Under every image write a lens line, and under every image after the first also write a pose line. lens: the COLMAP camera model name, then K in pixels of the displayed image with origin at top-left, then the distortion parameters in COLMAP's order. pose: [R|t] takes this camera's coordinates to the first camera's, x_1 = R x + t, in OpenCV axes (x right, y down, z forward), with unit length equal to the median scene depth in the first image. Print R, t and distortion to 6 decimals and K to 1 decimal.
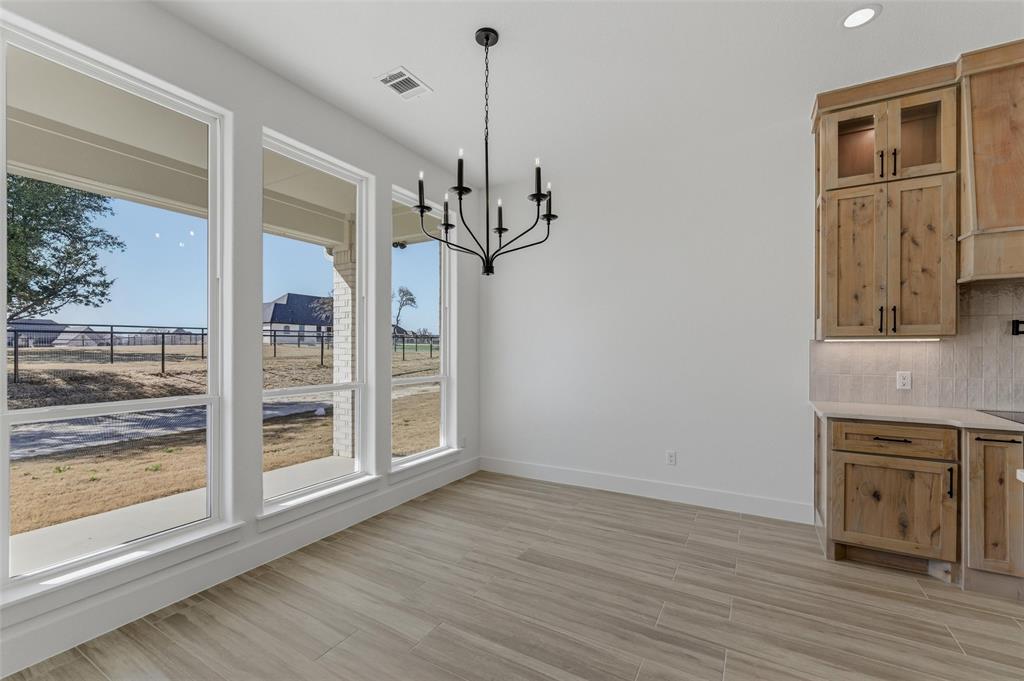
lens RADIAL K [[429.1, 0, 512.8], [0, 429.1, 348.3], [0, 0, 1]] dist [-0.000203, -0.000205]
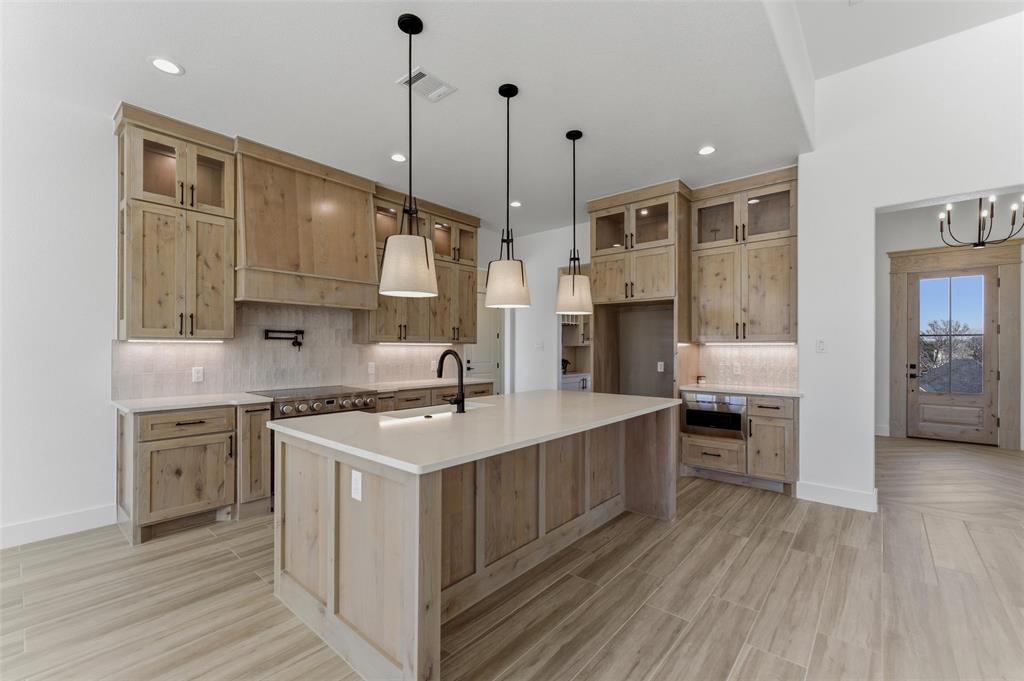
lens RADIAL K [[427.7, 0, 516.1], [0, 427.7, 349.3], [0, 0, 1]] dist [-0.001241, -0.000365]
pose [[0.179309, -0.001302, 0.983792, -0.138979], [-0.002060, 0.999996, 0.001698, -0.001164], [-0.983791, -0.002331, 0.179306, -0.123804]]
